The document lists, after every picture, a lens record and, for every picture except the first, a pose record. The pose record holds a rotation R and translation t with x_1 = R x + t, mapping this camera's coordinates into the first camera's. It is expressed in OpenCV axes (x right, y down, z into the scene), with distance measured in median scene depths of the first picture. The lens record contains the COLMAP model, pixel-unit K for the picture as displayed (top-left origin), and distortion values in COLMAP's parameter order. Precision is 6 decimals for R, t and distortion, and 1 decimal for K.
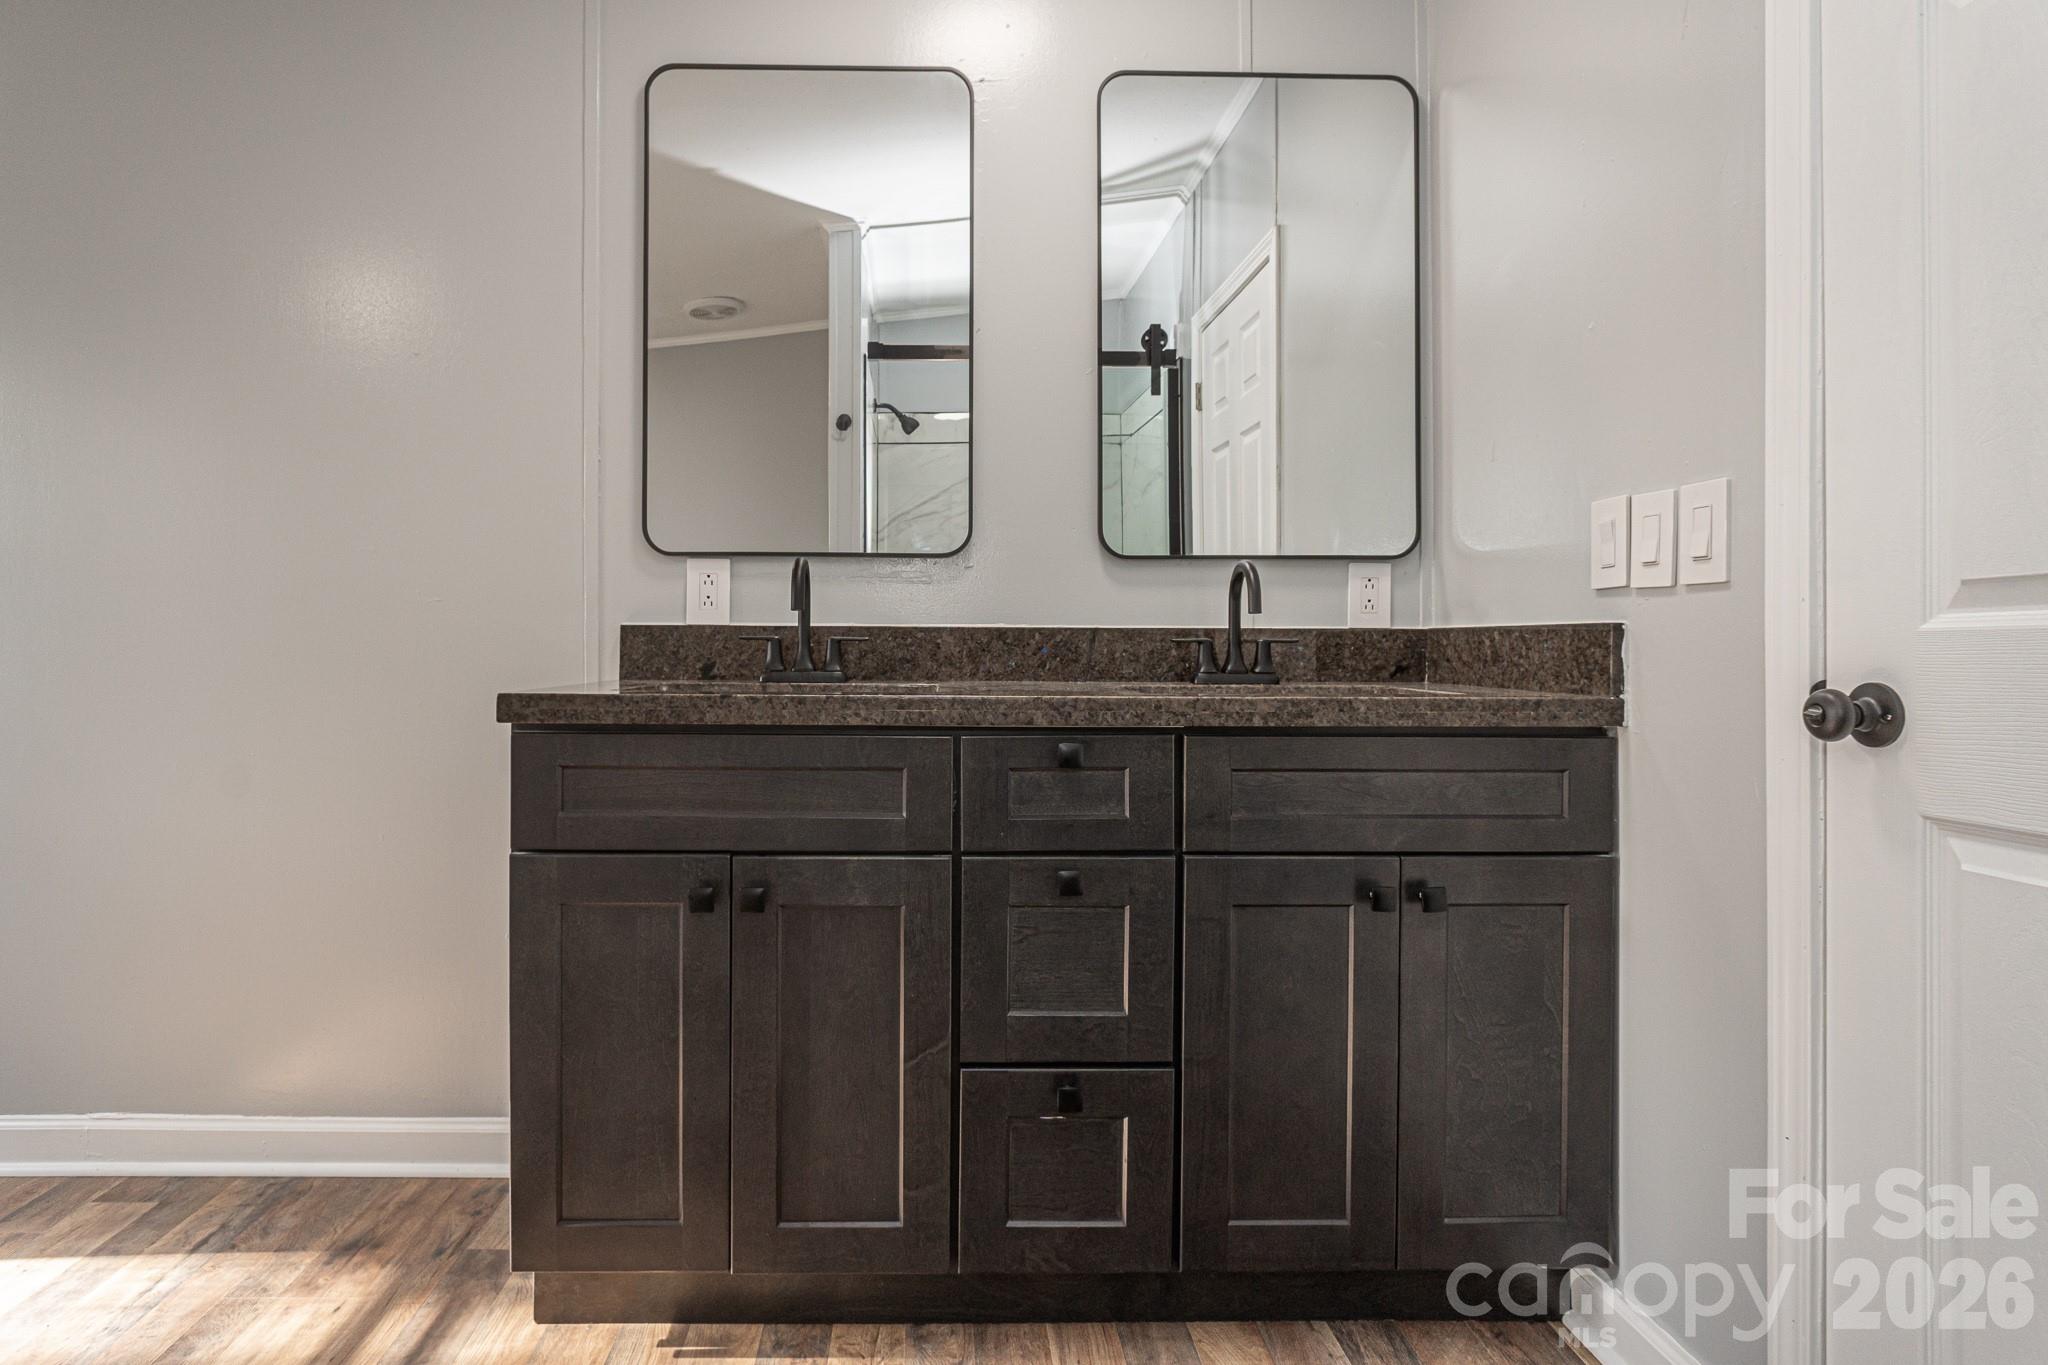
lens RADIAL K [[1088.0, 0, 981.1], [0, 1088.0, 654.4], [0, 0, 1]] dist [-0.001723, 0.000158]
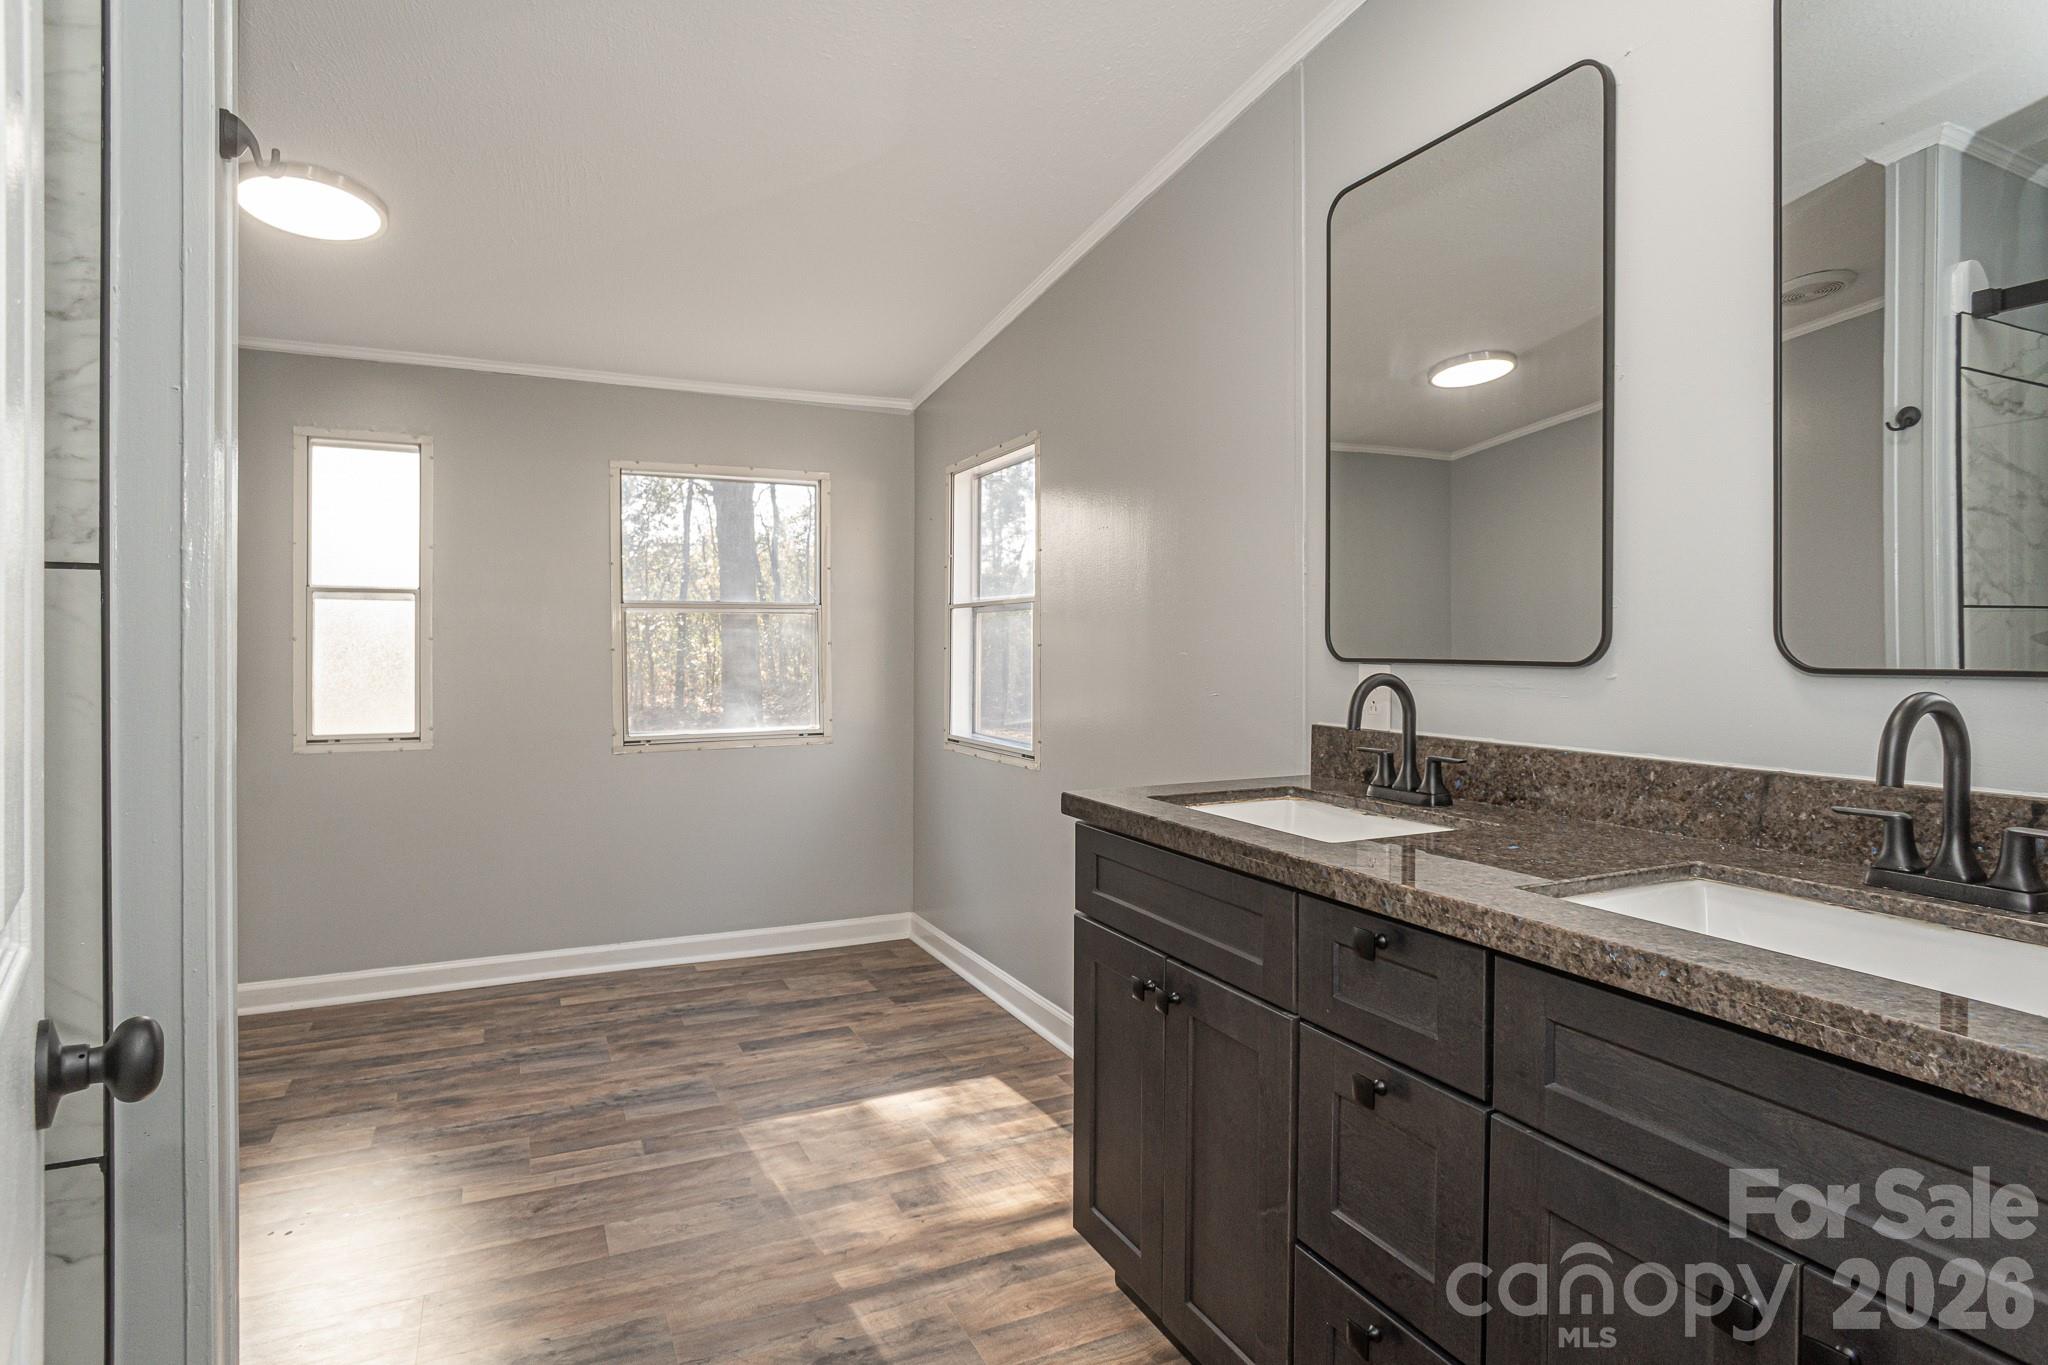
lens RADIAL K [[1088.0, 0, 981.1], [0, 1088.0, 654.4], [0, 0, 1]] dist [-0.001723, 0.000158]
pose [[0.379882, 0.003475, -0.925029, 0.552664], [-0.004242, 0.999989, 0.002015, -0.098690], [0.925025, 0.003158, 0.379892, 0.282511]]
